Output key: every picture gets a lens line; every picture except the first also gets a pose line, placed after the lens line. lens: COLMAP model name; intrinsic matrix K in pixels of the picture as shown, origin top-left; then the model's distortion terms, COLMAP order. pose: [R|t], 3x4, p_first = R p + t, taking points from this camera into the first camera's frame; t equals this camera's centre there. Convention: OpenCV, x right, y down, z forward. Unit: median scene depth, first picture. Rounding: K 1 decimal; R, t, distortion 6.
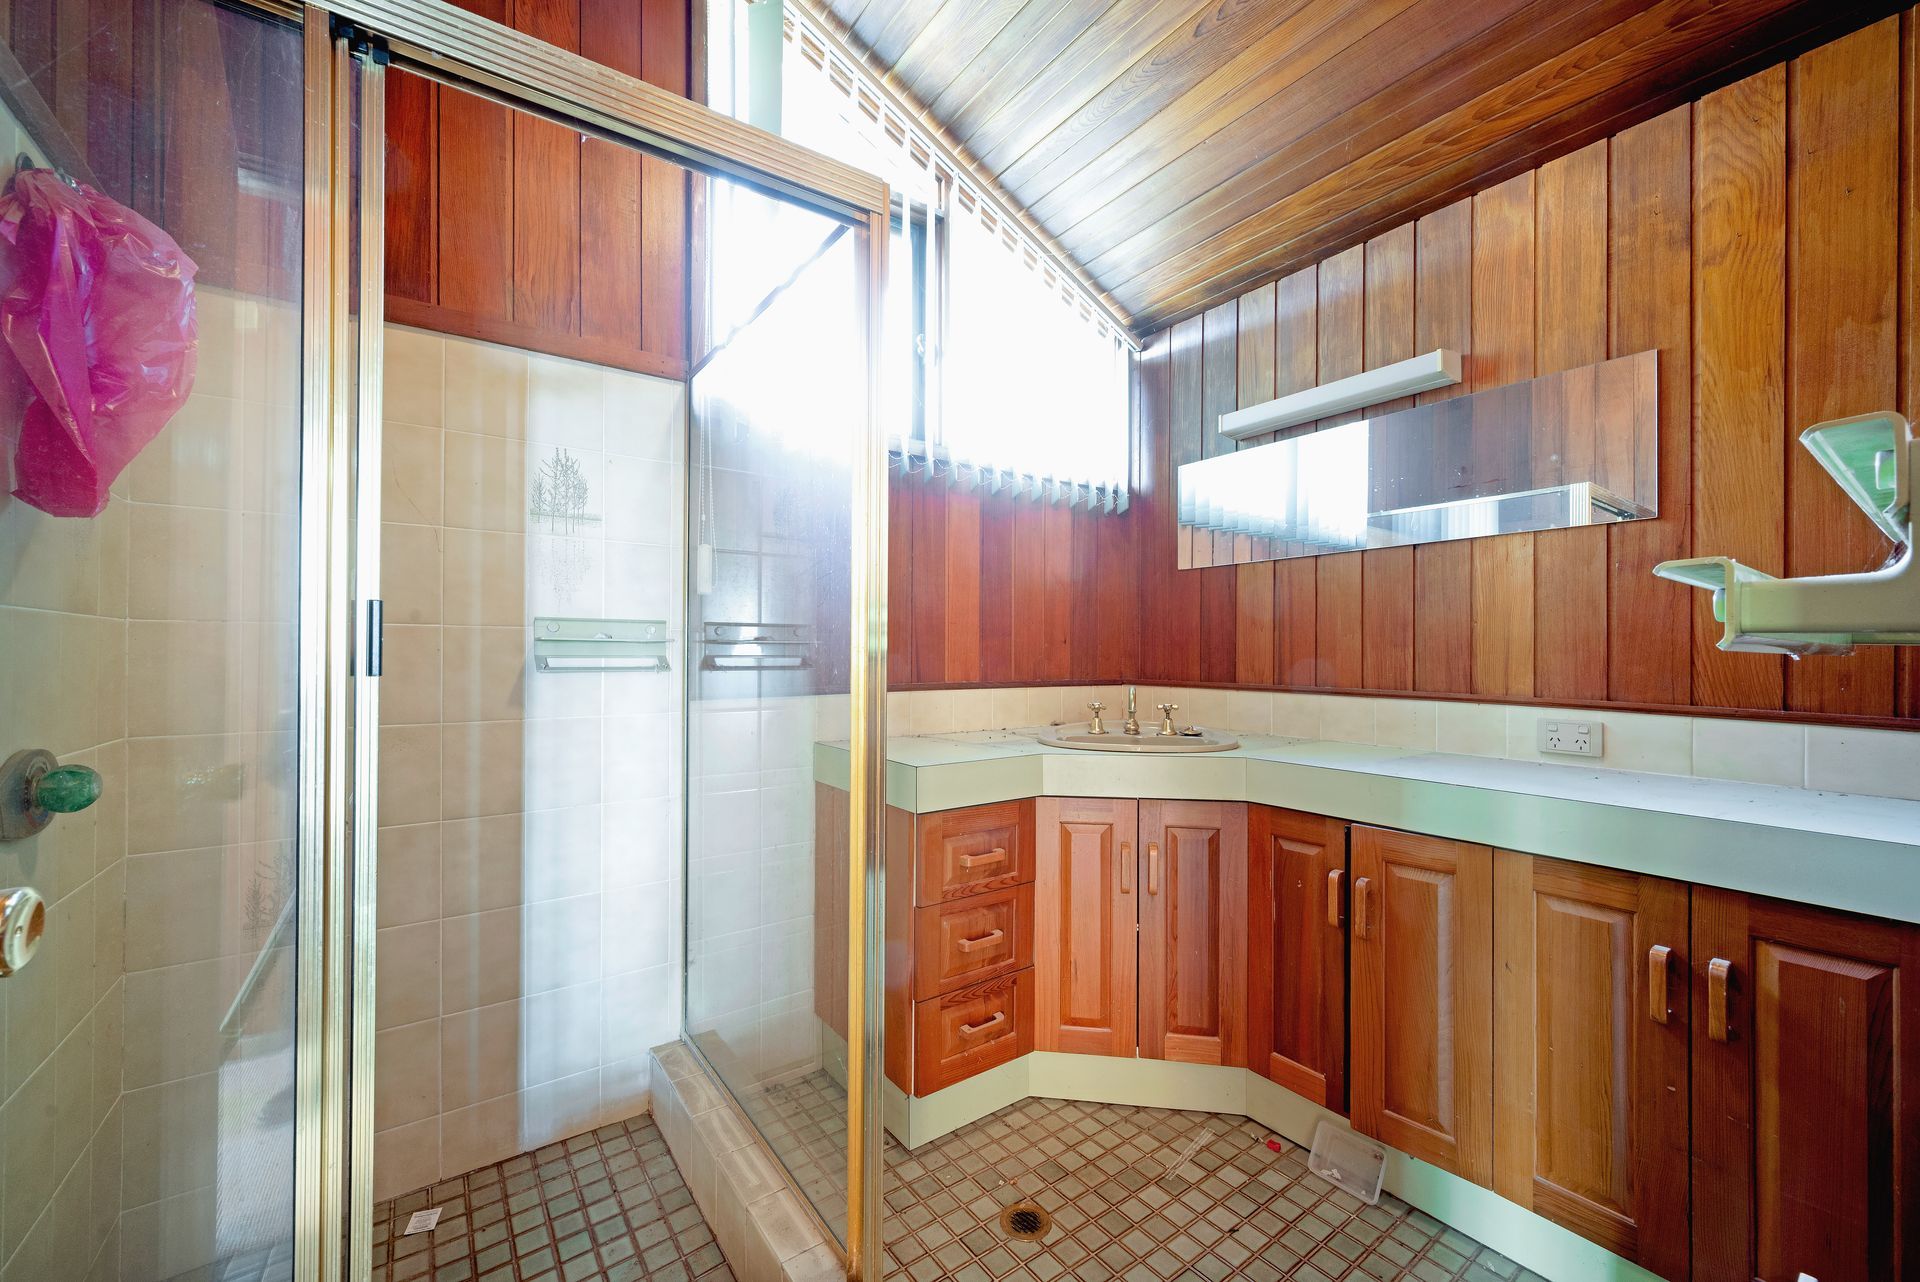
lens RADIAL K [[757.7, 0, 967.2], [0, 757.7, 649.8], [0, 0, 1]] dist [-0.000621, 0.000380]
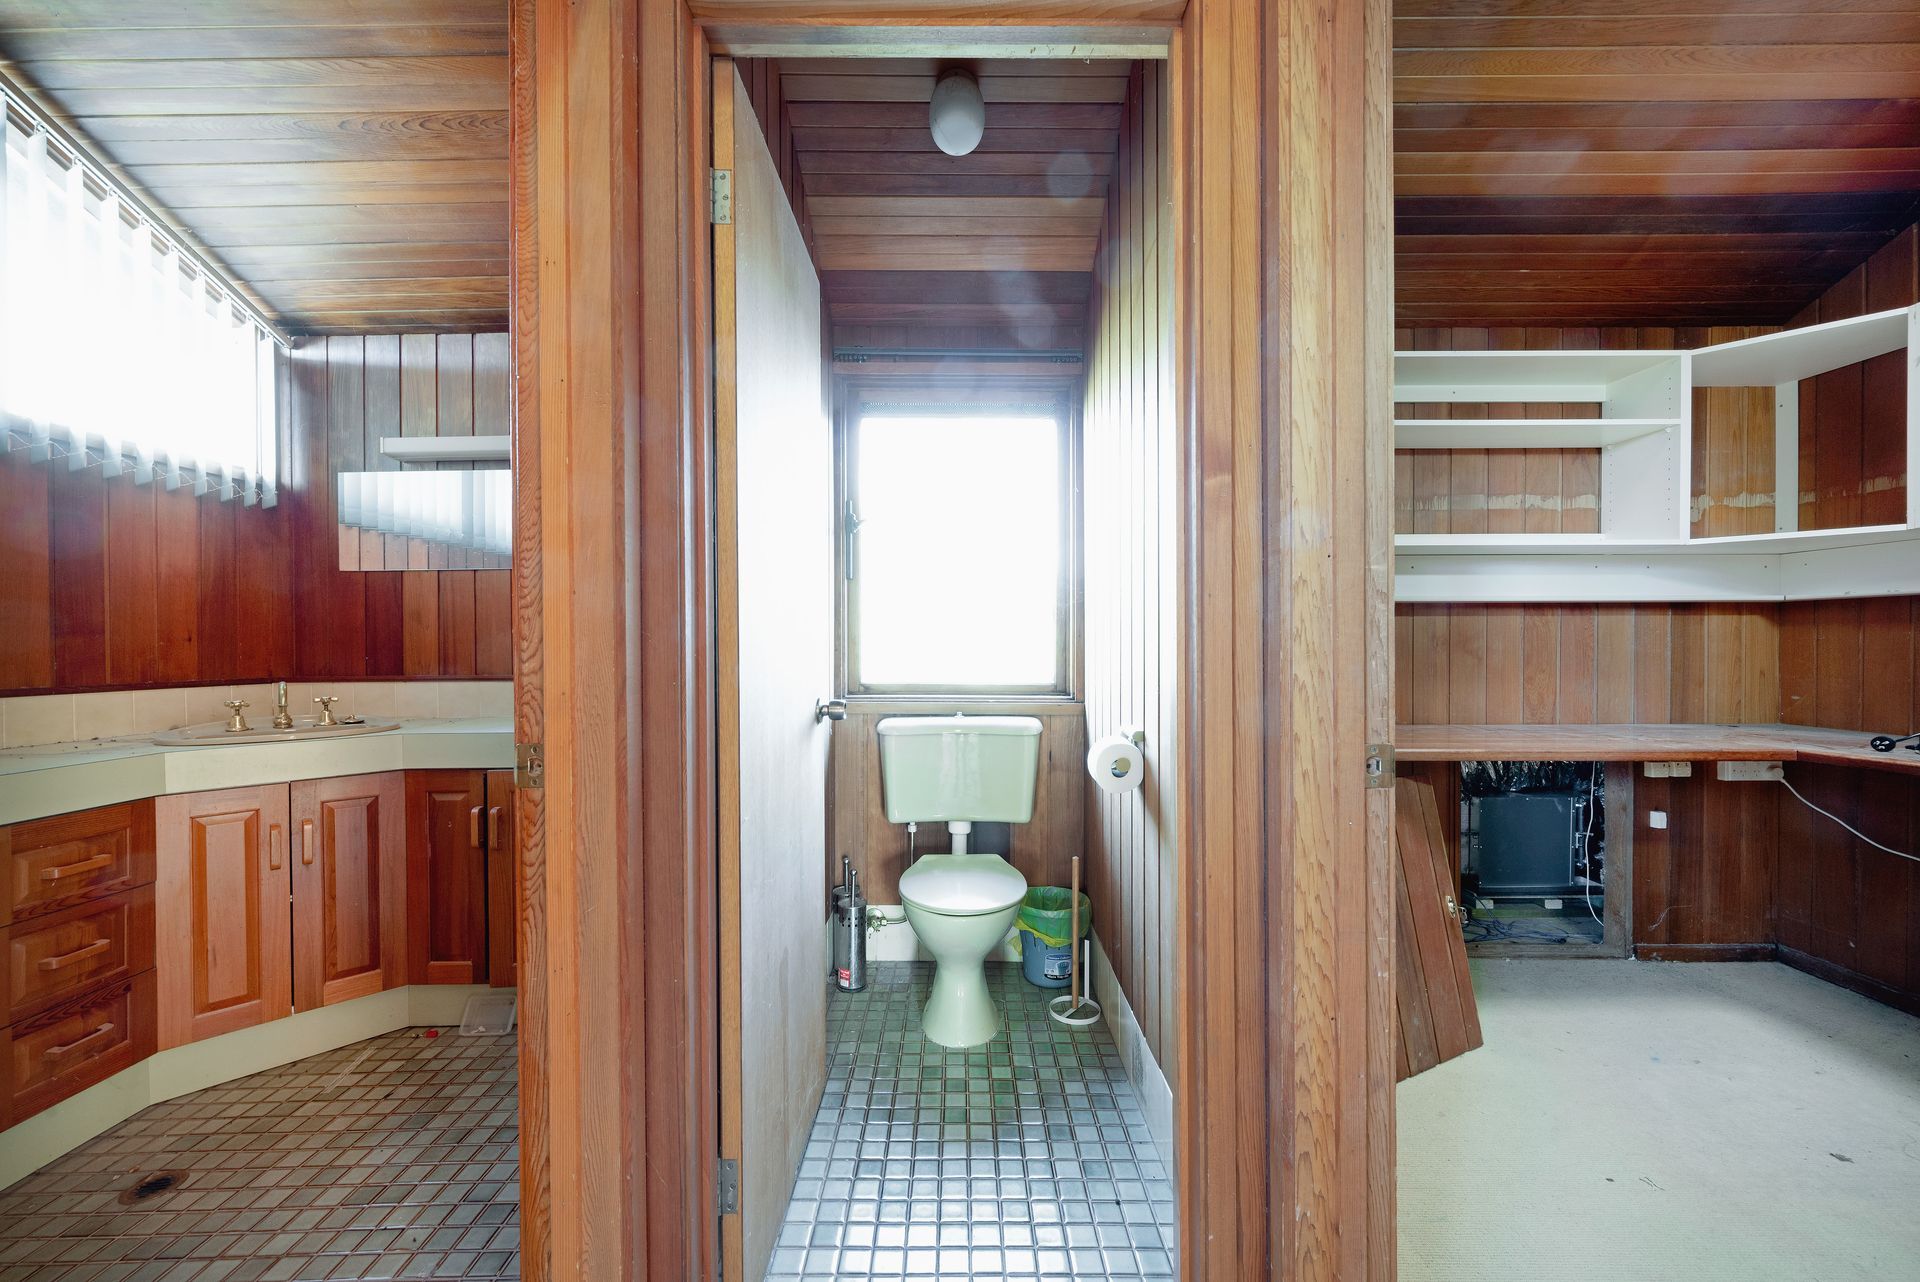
lens RADIAL K [[757.7, 0, 957.7], [0, 757.7, 648.4], [0, 0, 1]] dist [-0.000621, 0.000380]
pose [[0.597428, -0.012842, 0.801820, -0.078505], [0.008946, 0.999916, 0.009349, -0.000115], [-0.801873, 0.001588, 0.597492, -0.457775]]
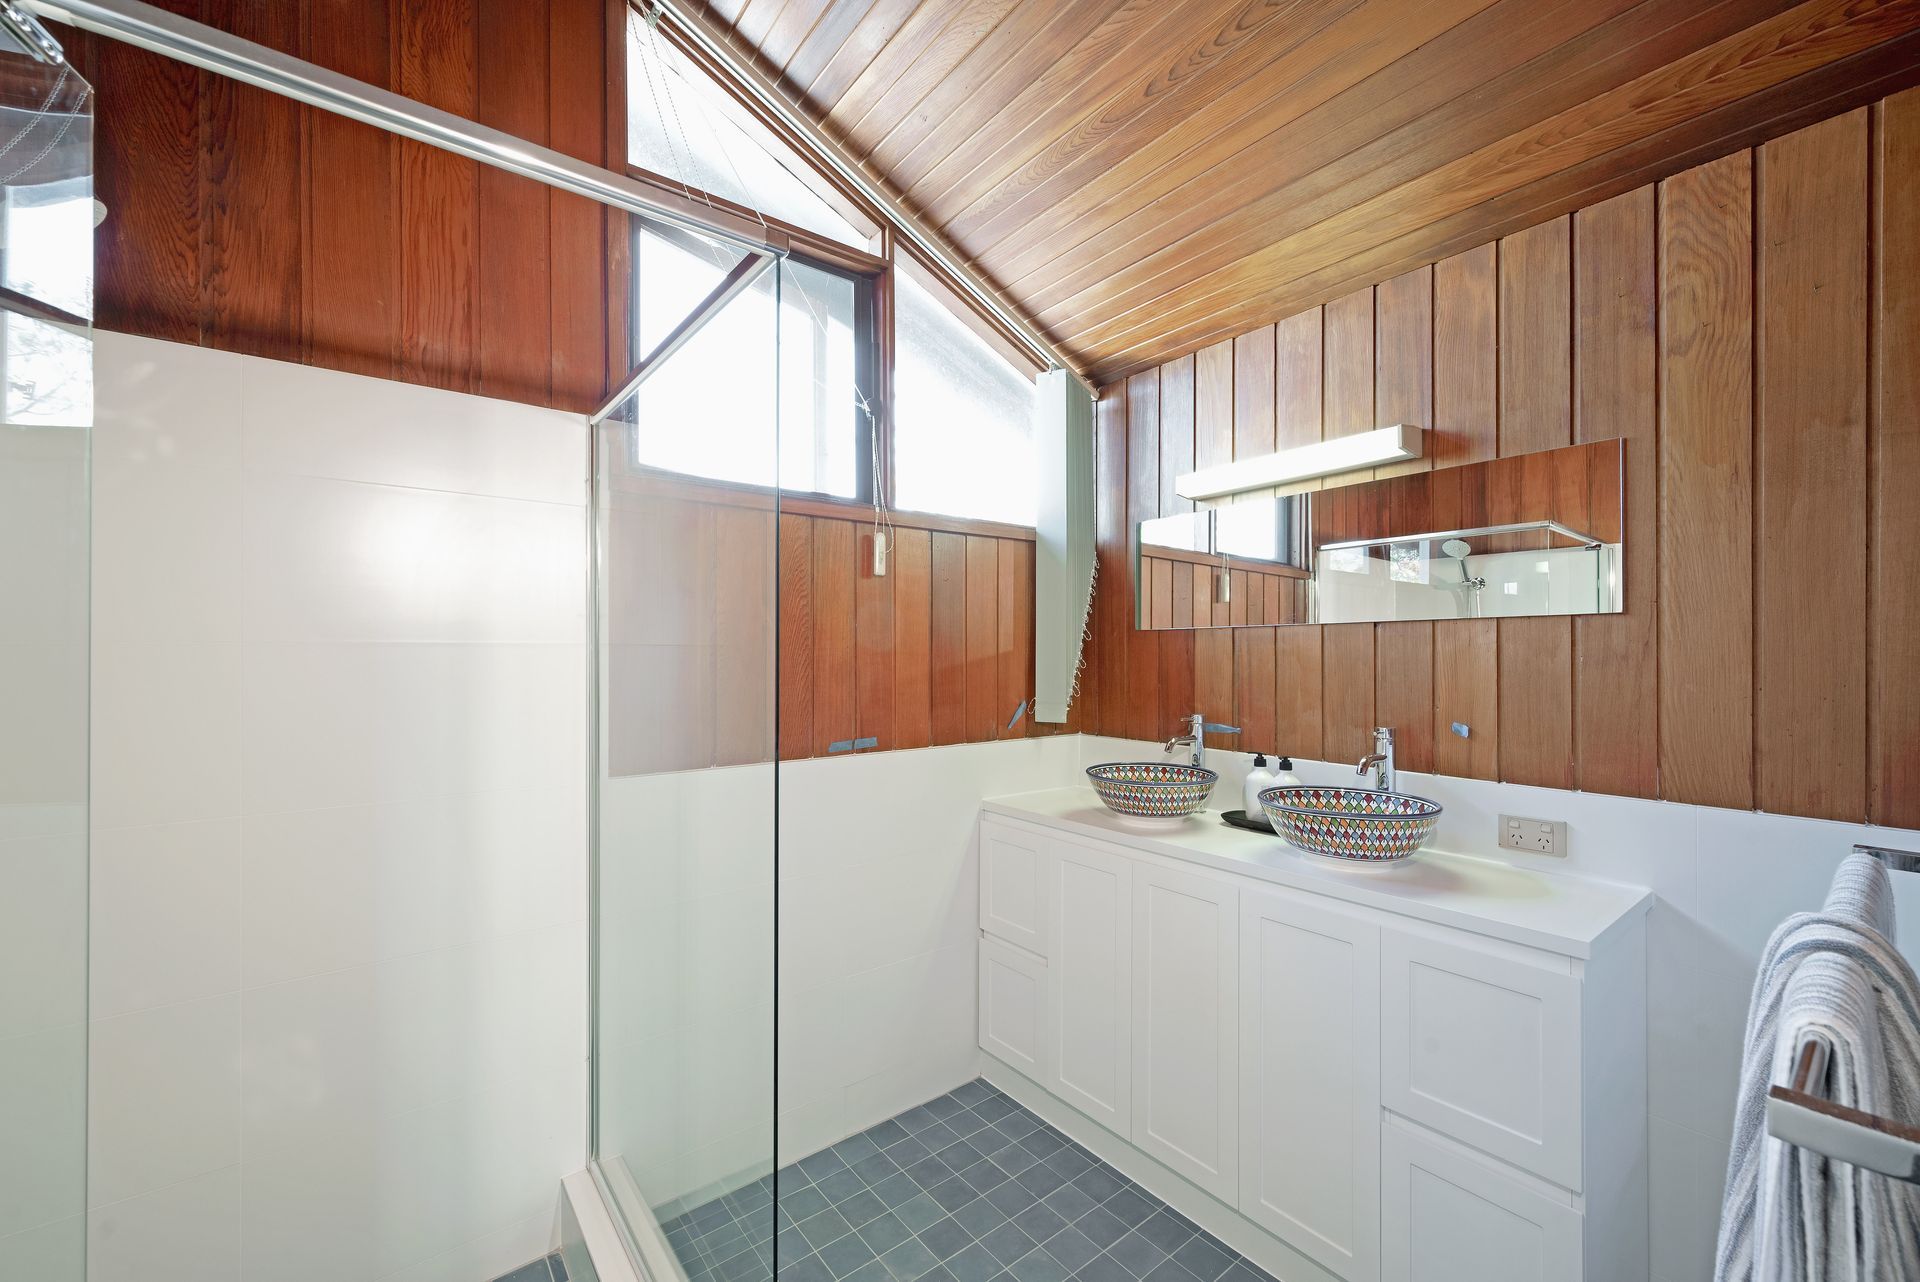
lens RADIAL K [[757.7, 0, 966.4], [0, 757.7, 652.6], [0, 0, 1]] dist [-0.000621, 0.000380]
pose [[0.999197, -0.006180, 0.039587, 0.034497], [0.006099, 0.999979, 0.002159, -0.115393], [-0.039600, -0.001915, 0.999214, 0.062387]]
